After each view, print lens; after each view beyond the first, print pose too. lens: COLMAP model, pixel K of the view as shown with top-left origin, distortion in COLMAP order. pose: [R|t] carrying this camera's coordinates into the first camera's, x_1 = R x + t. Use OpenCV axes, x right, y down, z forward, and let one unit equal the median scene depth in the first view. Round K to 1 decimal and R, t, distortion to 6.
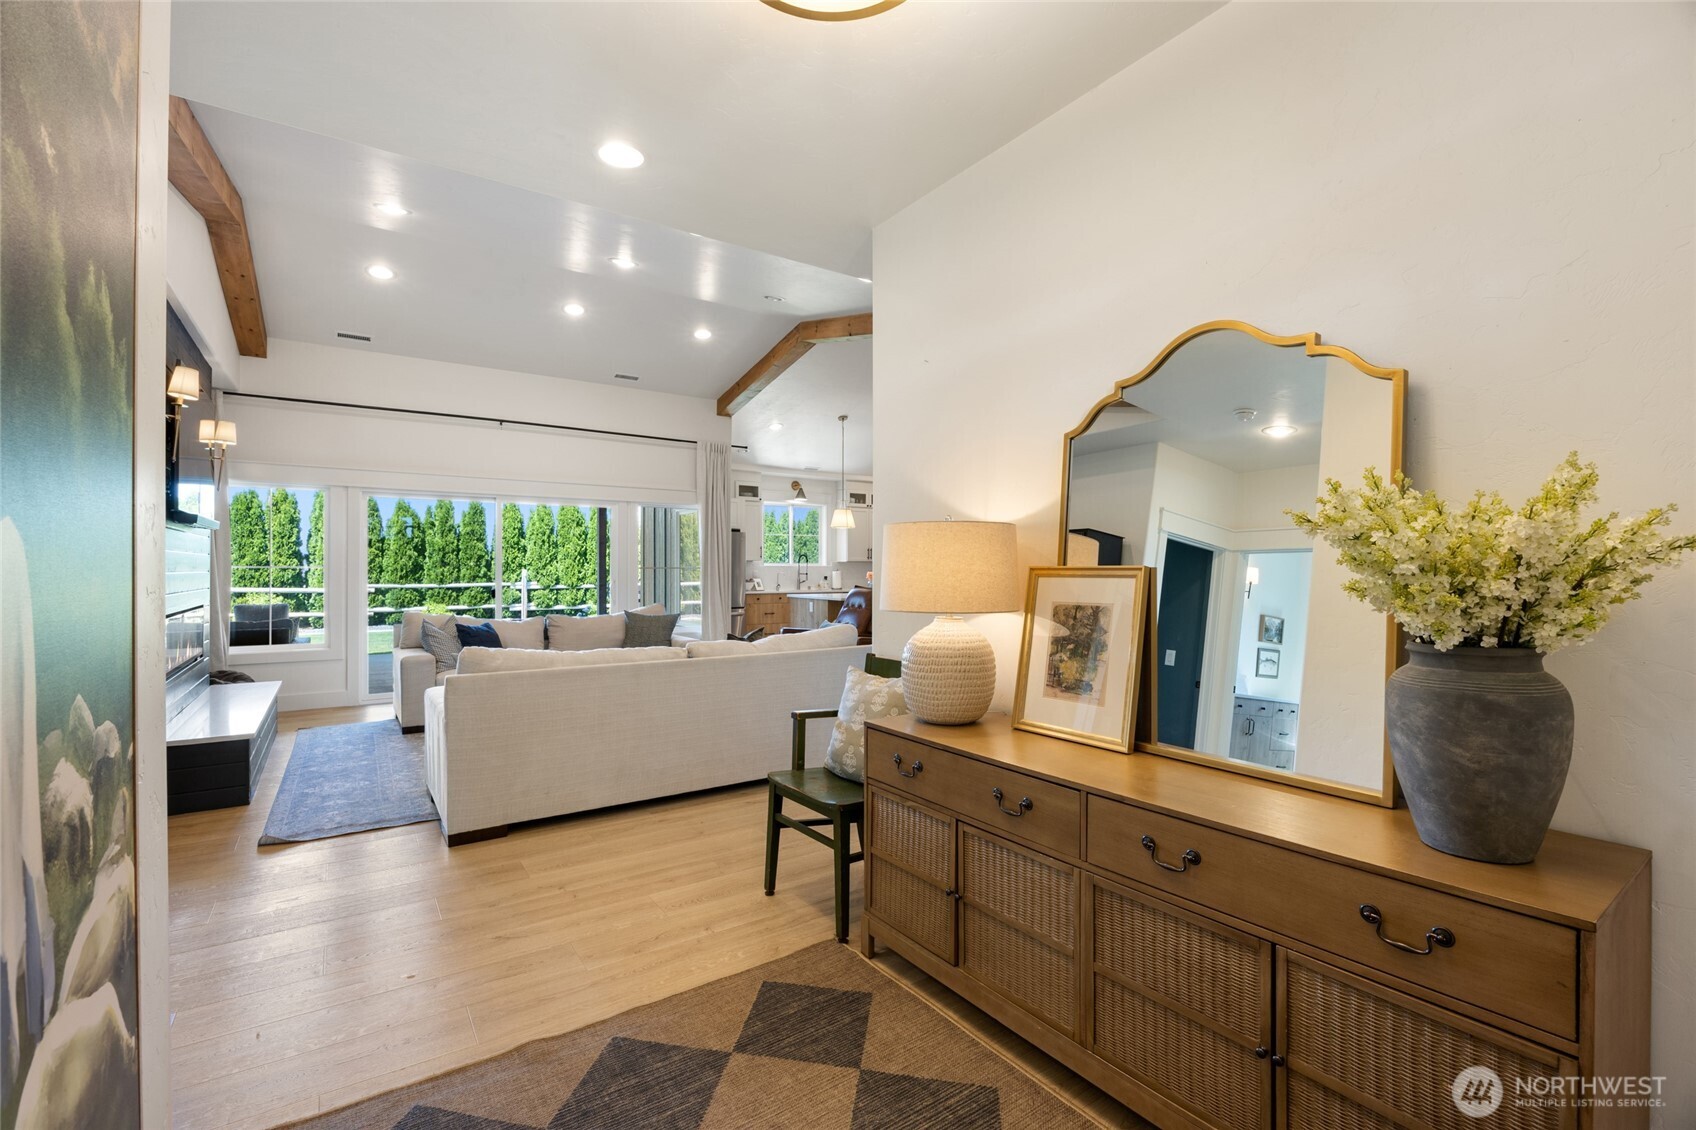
lens RADIAL K [[744.6, 0, 848.6], [0, 744.6, 569.9], [0, 0, 1]] dist [-0.017420, 0.000878]
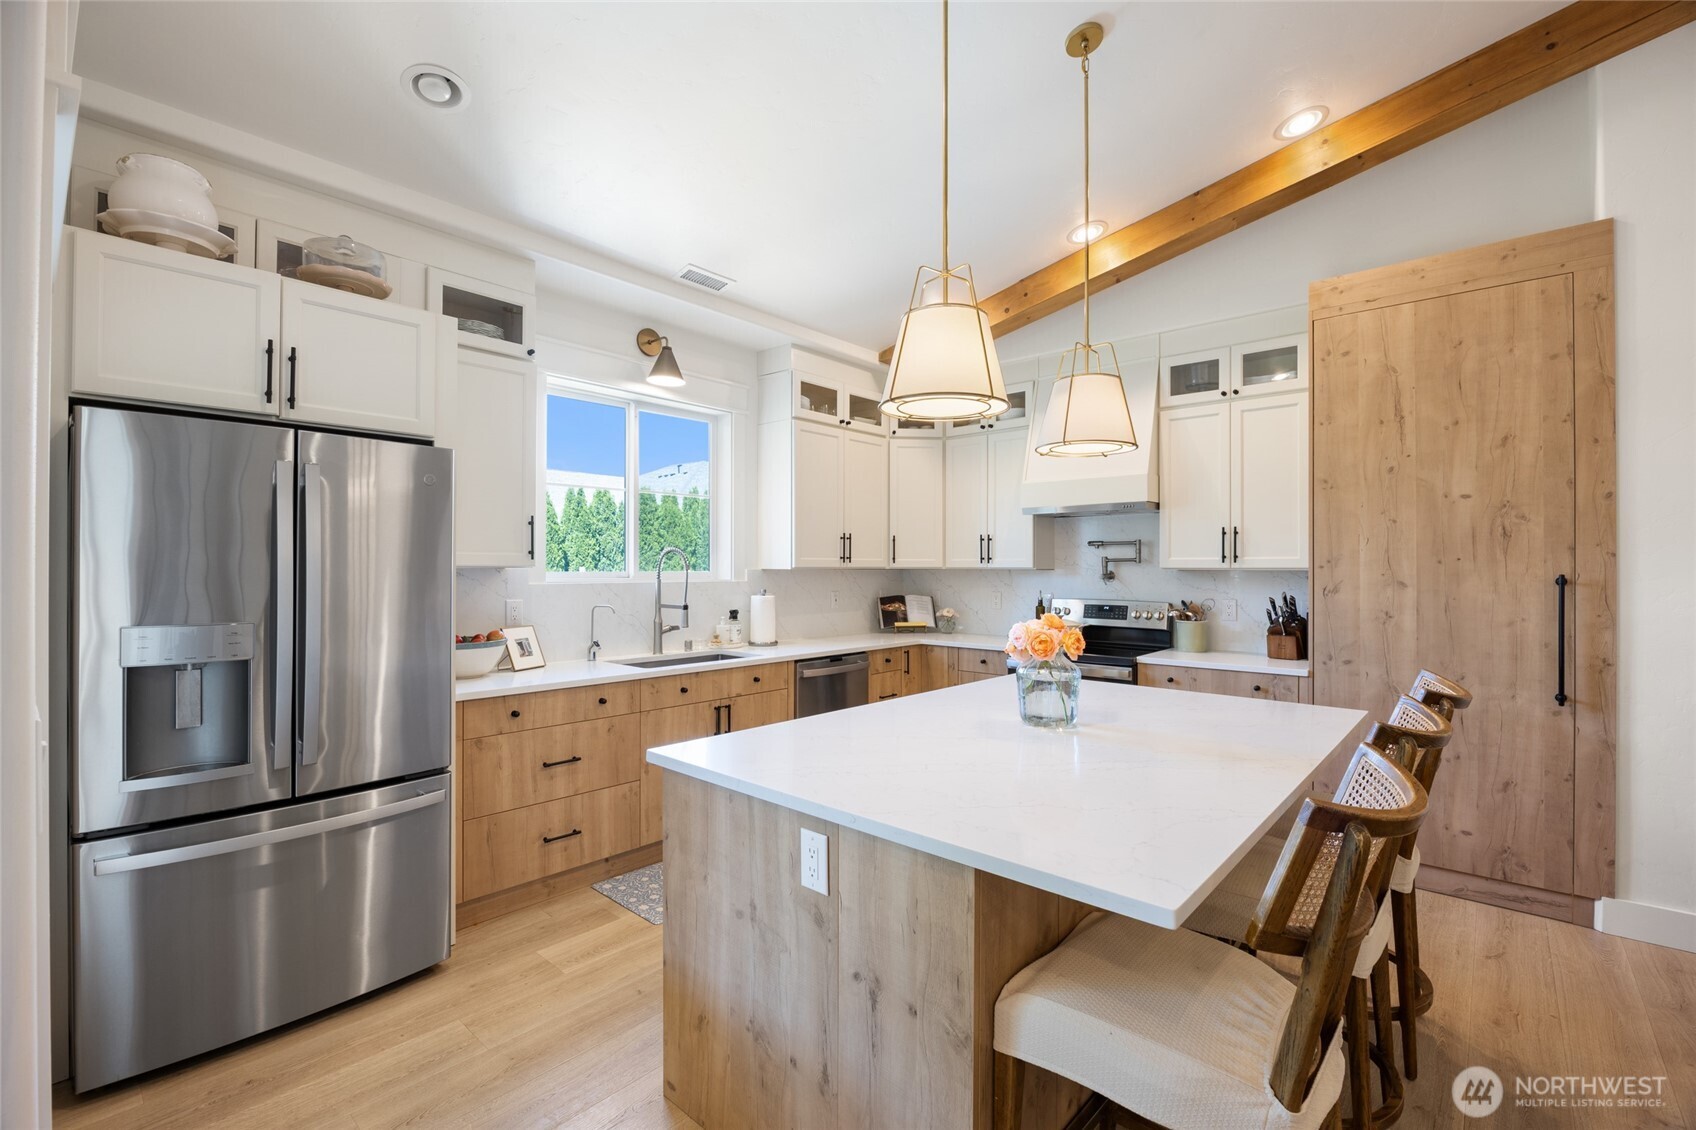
lens RADIAL K [[739.3, 0, 850.6], [0, 739.3, 565.1], [0, 0, 1]] dist [-0.016714, 0.001033]
pose [[0.969649, 0.004061, 0.244467, -0.039398], [-0.003028, 0.999985, -0.004602, -0.007029], [-0.244482, 0.003722, 0.969647, 0.402620]]
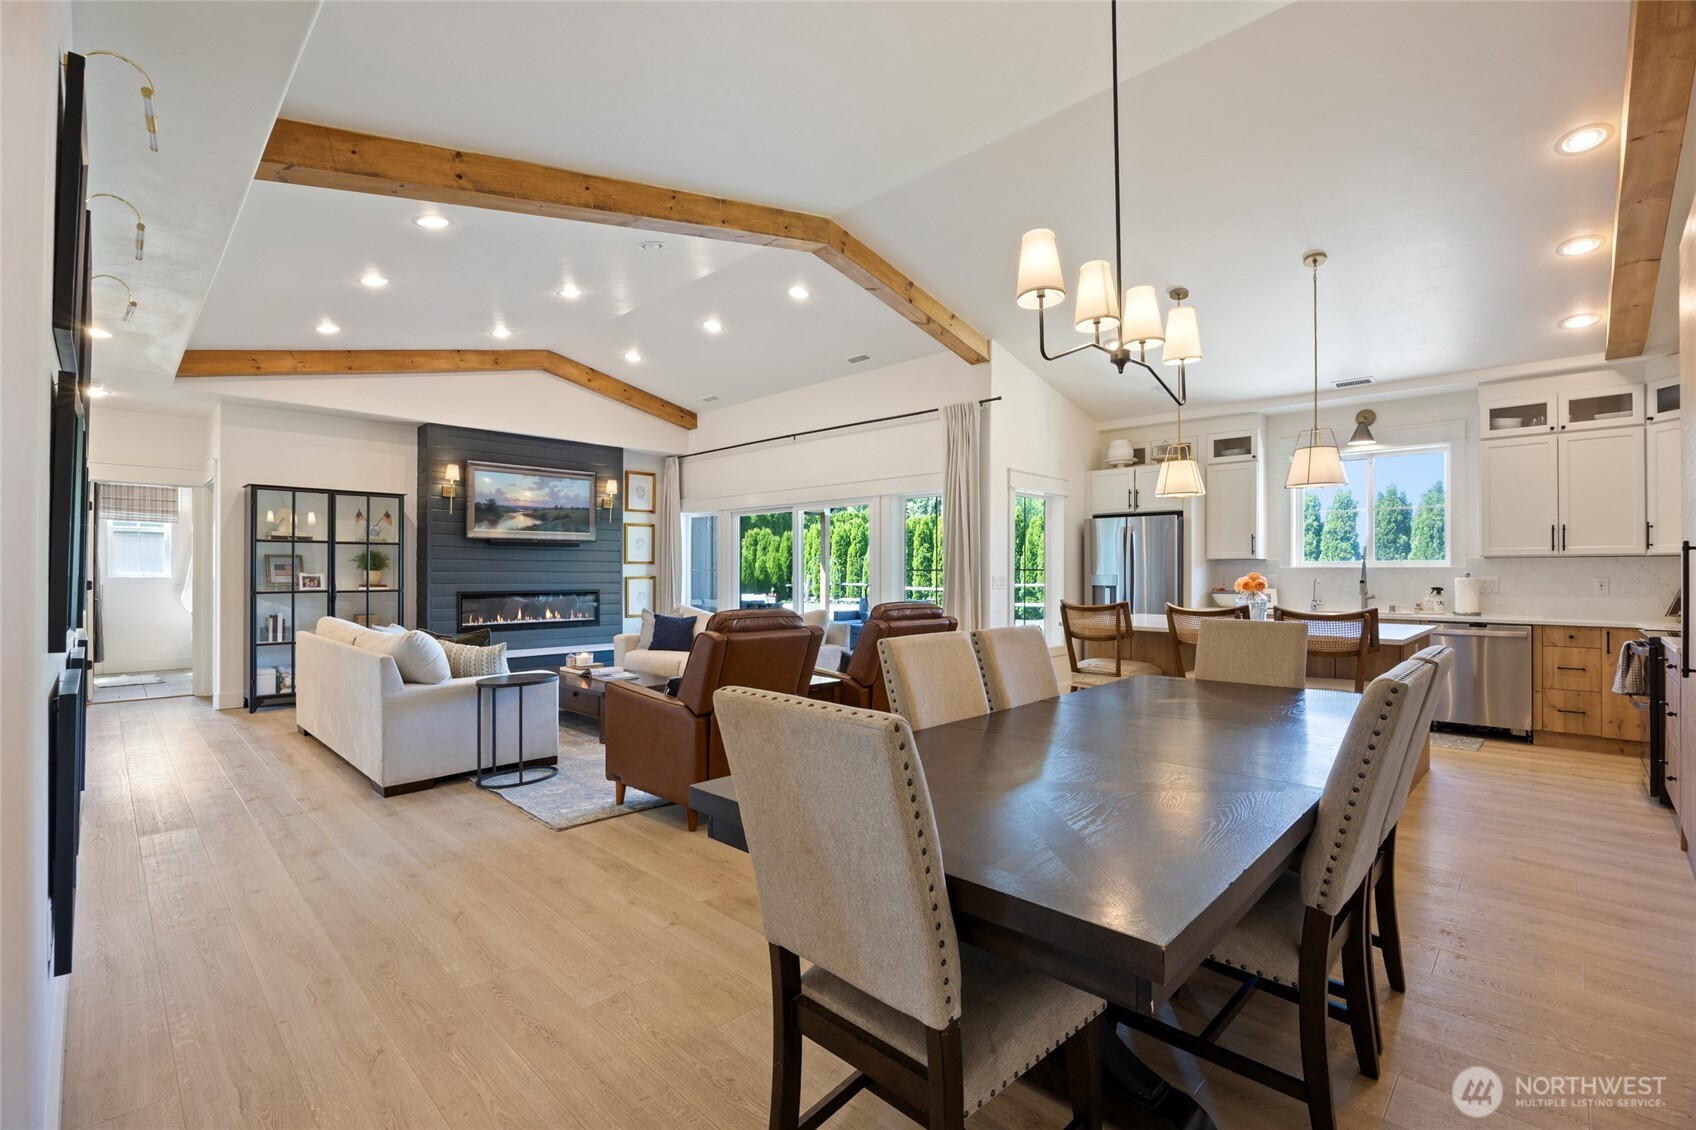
lens RADIAL K [[744.6, 0, 848.6], [0, 744.6, 569.9], [0, 0, 1]] dist [-0.017420, 0.000878]
pose [[0.191035, -0.003939, -0.981575, 0.234935], [-0.004123, 0.999980, -0.004816, 0.000665], [0.981575, 0.004967, 0.191015, 0.326176]]
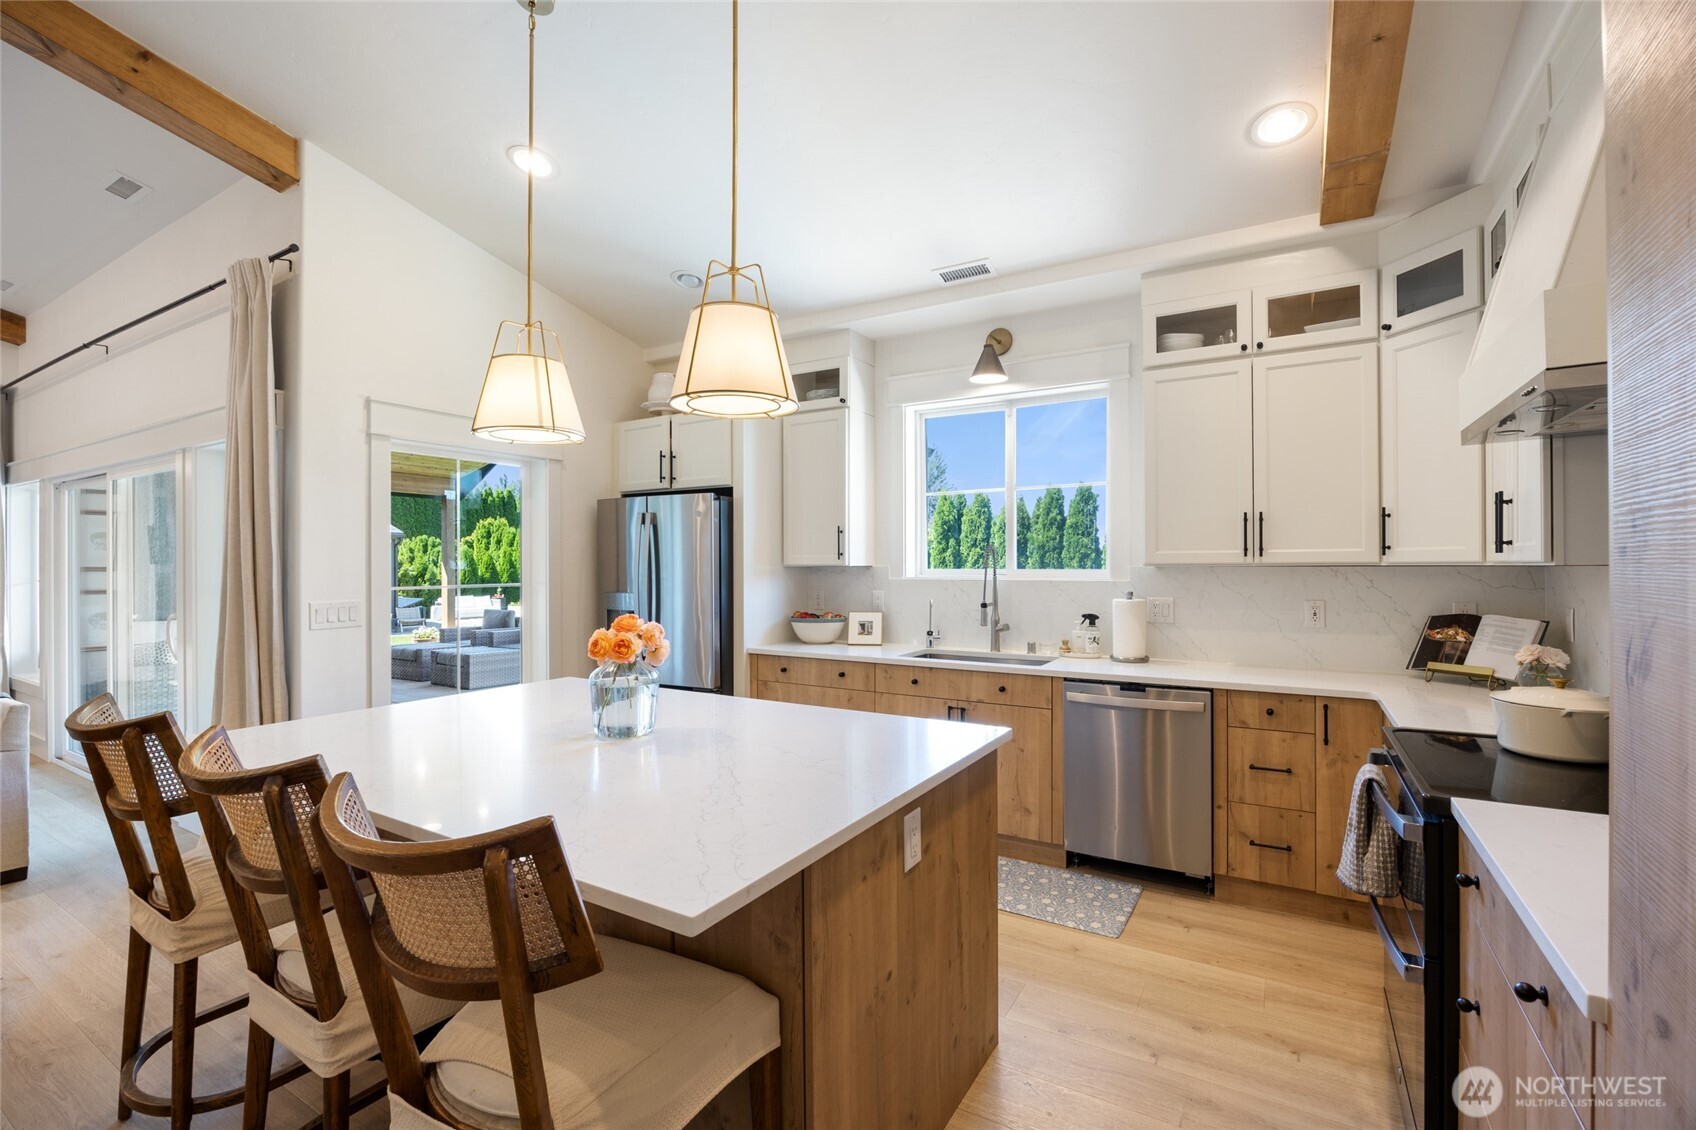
lens RADIAL K [[739.3, 0, 850.6], [0, 739.3, 565.1], [0, 0, 1]] dist [-0.016714, 0.001033]
pose [[0.418580, -0.001833, -0.908178, 0.126626], [0.000953, 0.999998, -0.001579, -0.006877], [0.908179, -0.000205, 0.418581, 0.490598]]
